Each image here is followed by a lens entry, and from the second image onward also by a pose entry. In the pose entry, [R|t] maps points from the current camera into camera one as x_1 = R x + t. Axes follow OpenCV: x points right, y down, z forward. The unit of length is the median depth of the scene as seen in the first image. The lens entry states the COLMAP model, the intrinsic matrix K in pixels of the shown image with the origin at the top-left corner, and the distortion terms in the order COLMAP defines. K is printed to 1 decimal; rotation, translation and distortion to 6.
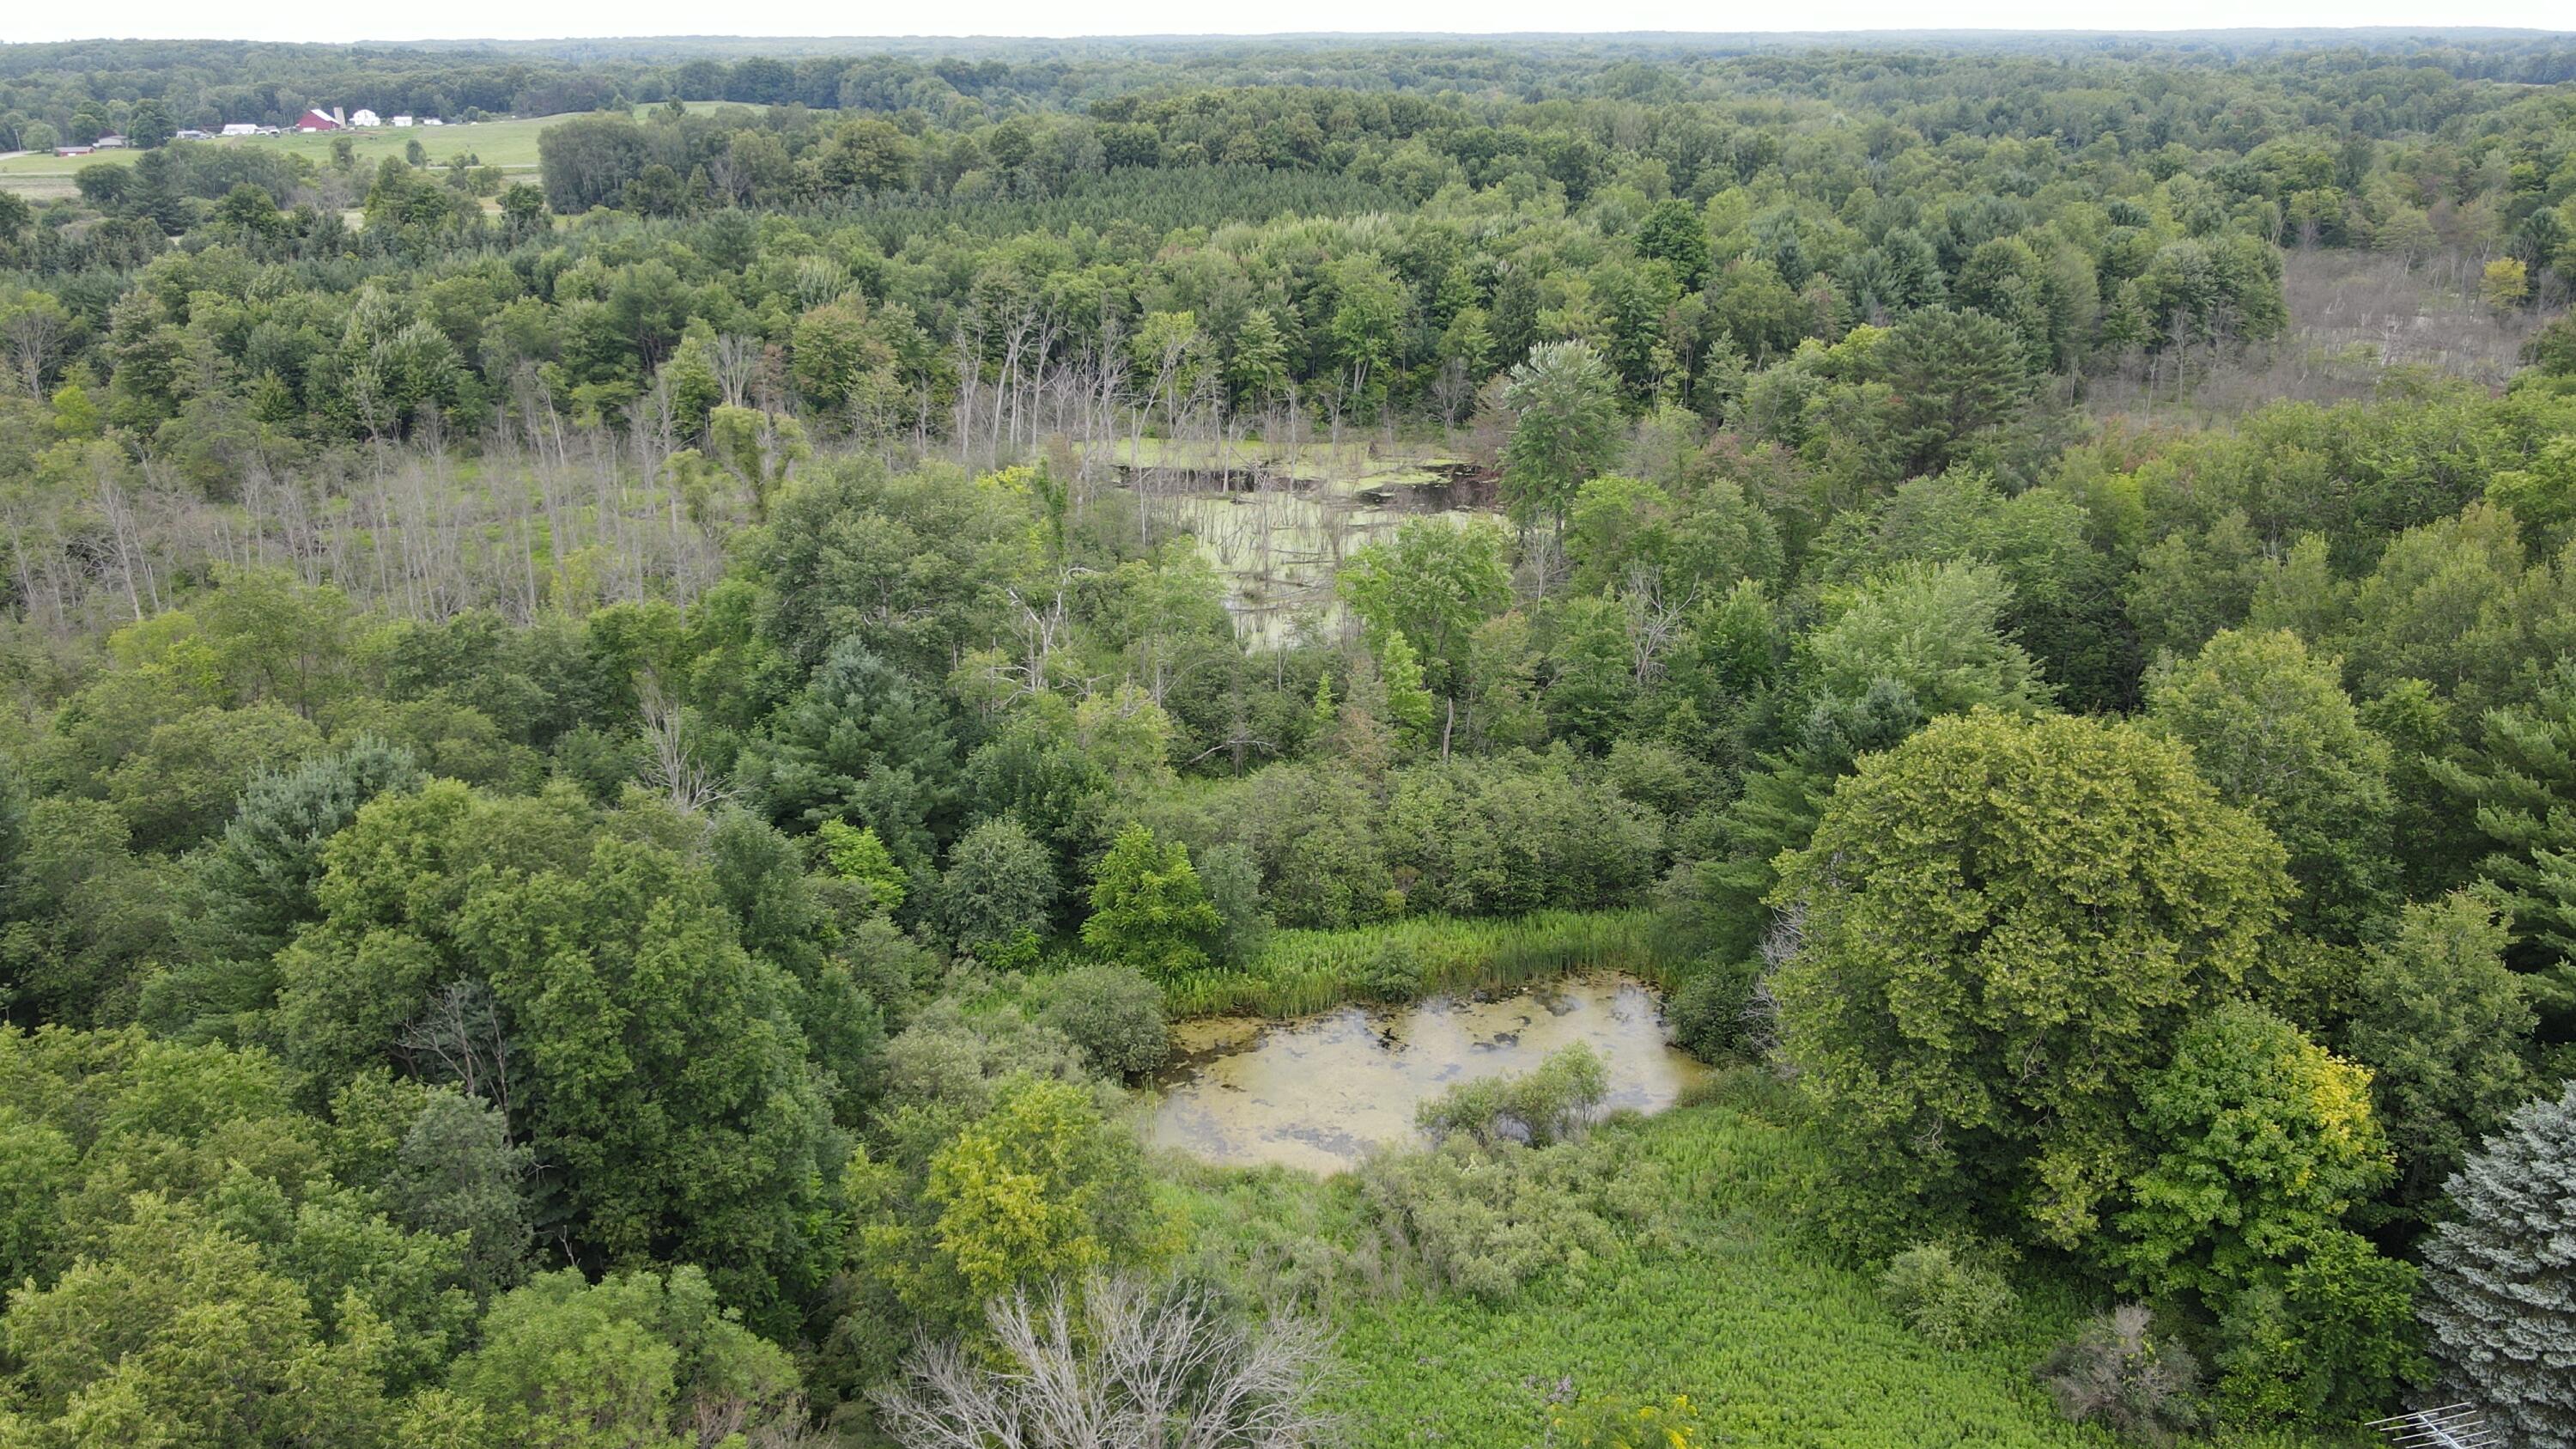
lens RADIAL K [[1902.9, 0, 1315.2], [0, 1902.9, 727.8], [0, 0, 1]] dist [0.013077, 0.042147]
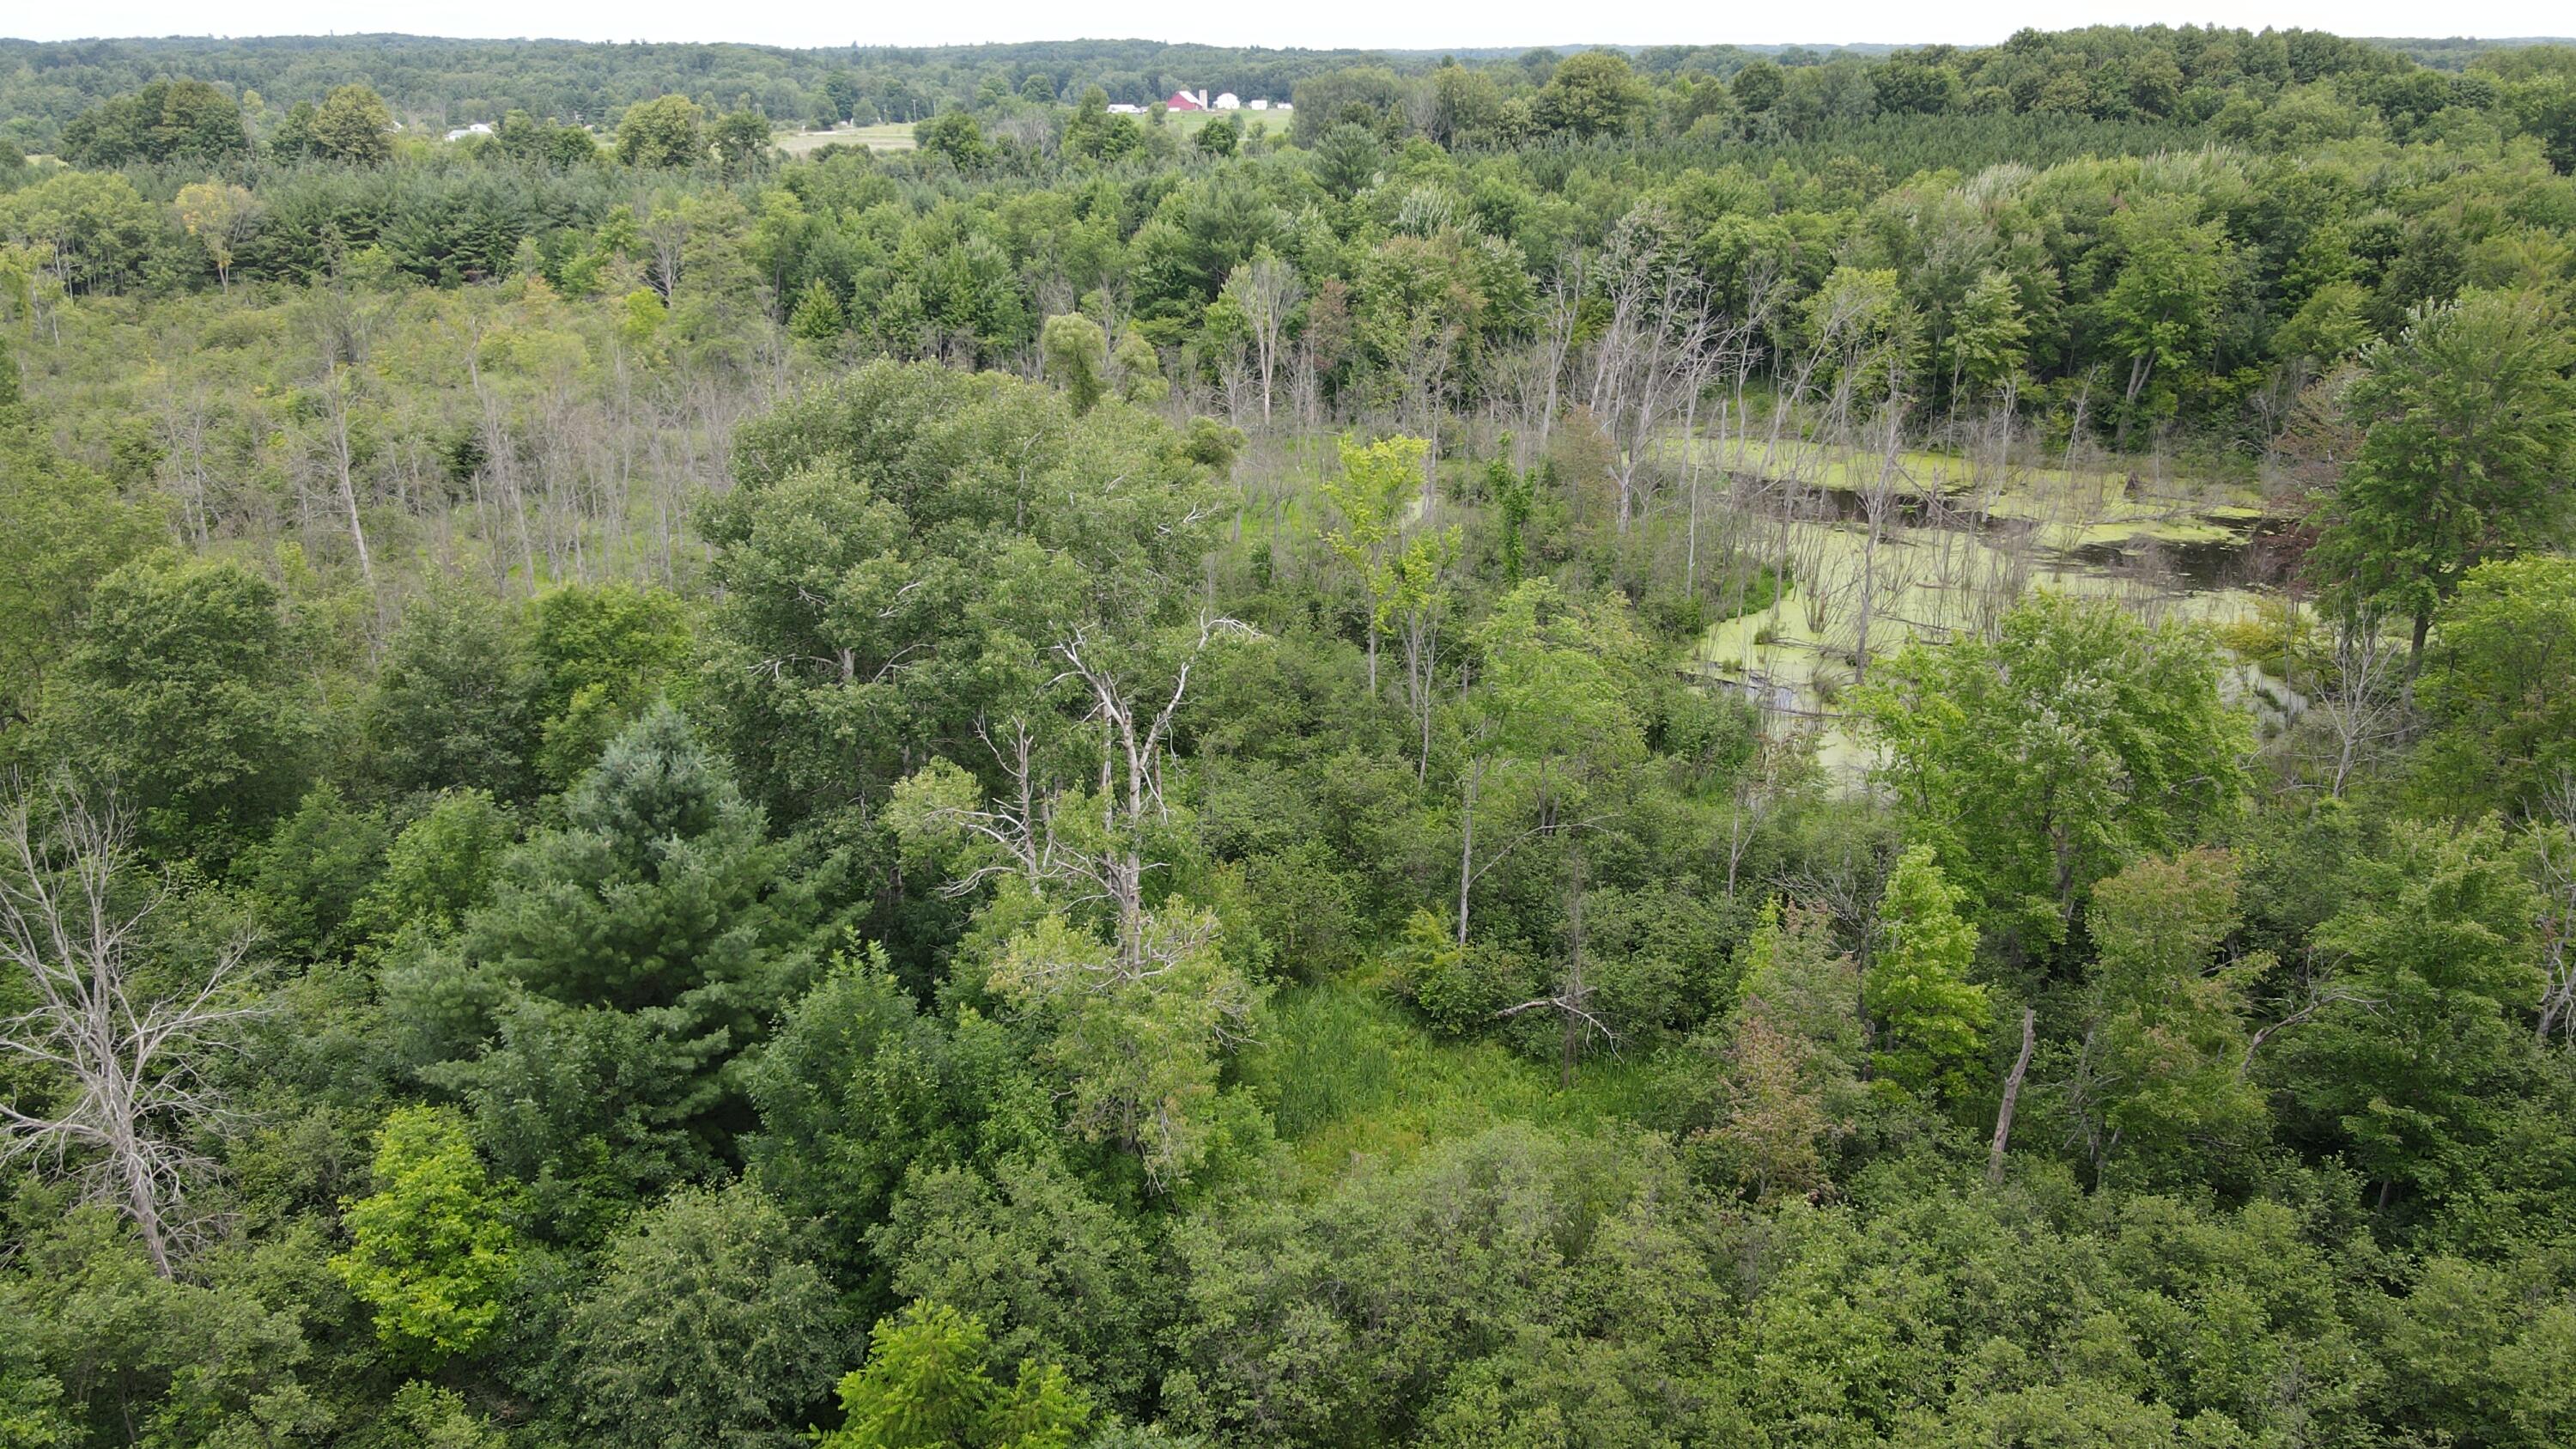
lens RADIAL K [[1899.7, 0, 1291.7], [0, 1899.7, 716.1], [0, 0, 1]] dist [0.009902, 0.028363]
pose [[0.903426, 0.145255, -0.403389, 0.102588], [-0.149883, 0.988496, 0.020268, -0.081030], [0.401693, 0.042151, 0.914804, 0.630042]]
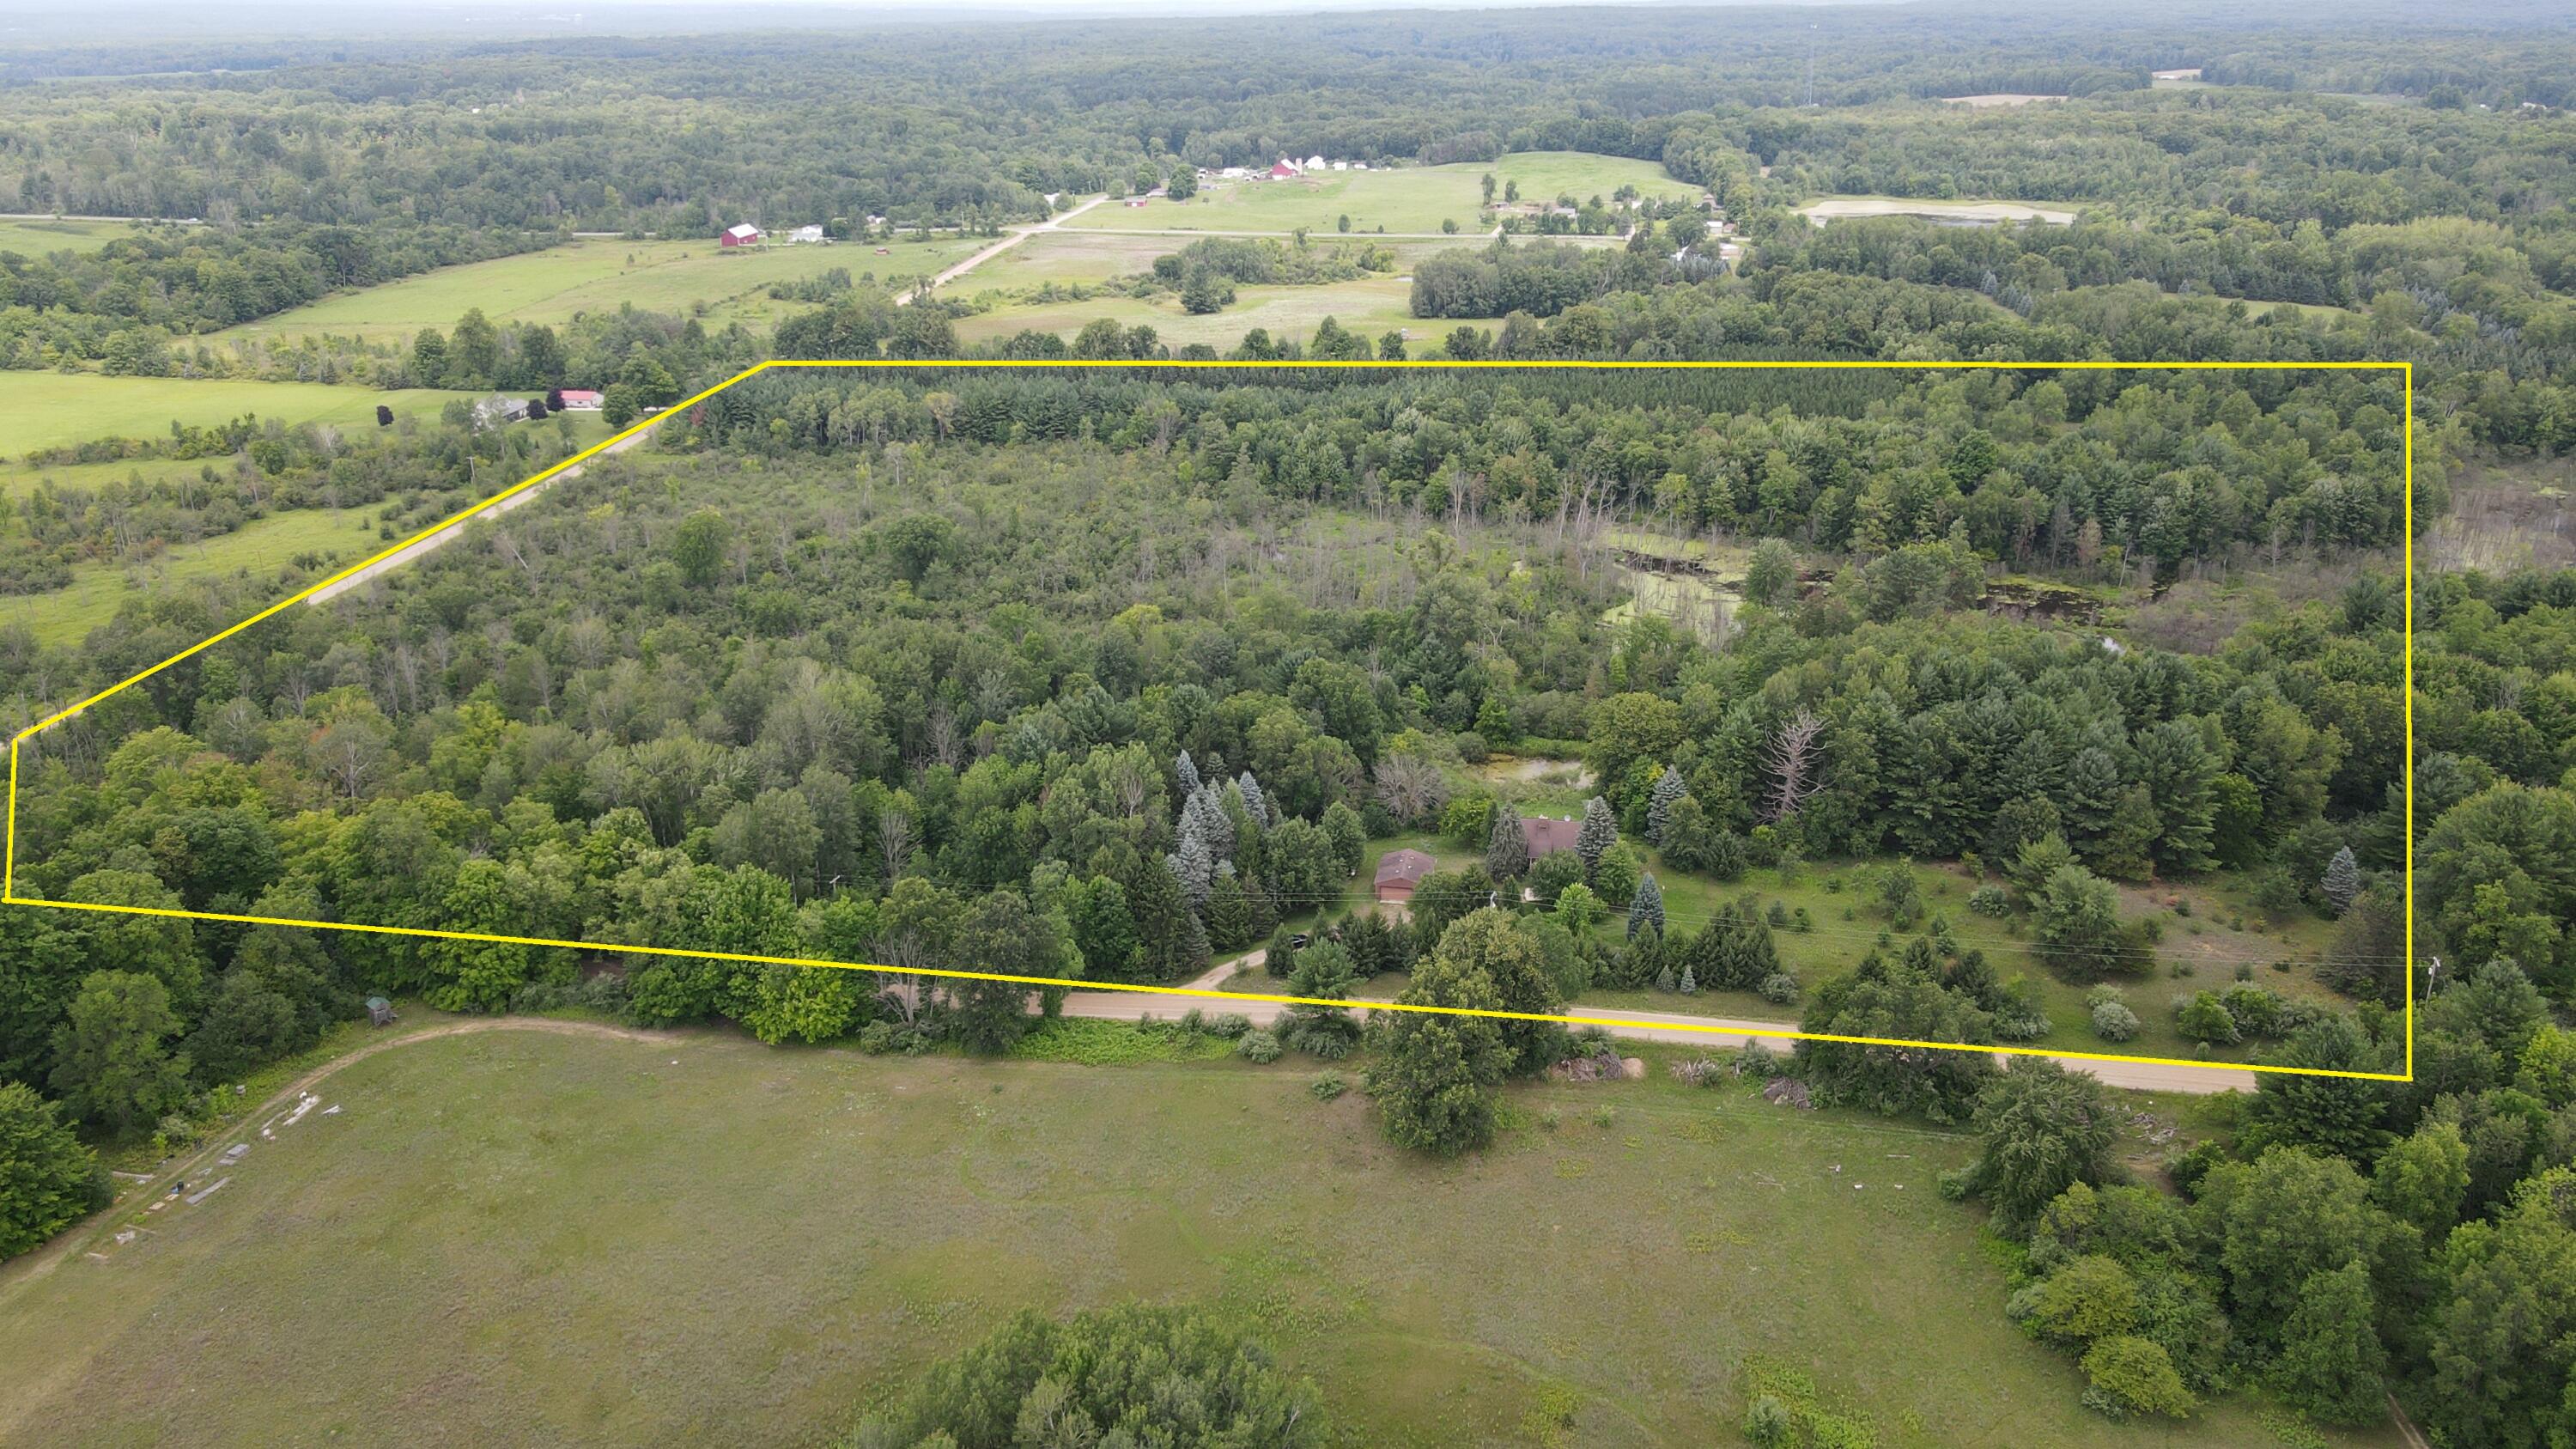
lens RADIAL K [[1912.9, 0, 1294.1], [0, 1912.9, 722.2], [0, 0, 1]] dist [0.004041, 0.032981]
pose [[0.900824, 0.158118, -0.404369, 0.968460], [-0.146085, 0.987410, 0.060663, -0.063662], [0.408870, 0.004425, 0.912582, -2.284845]]
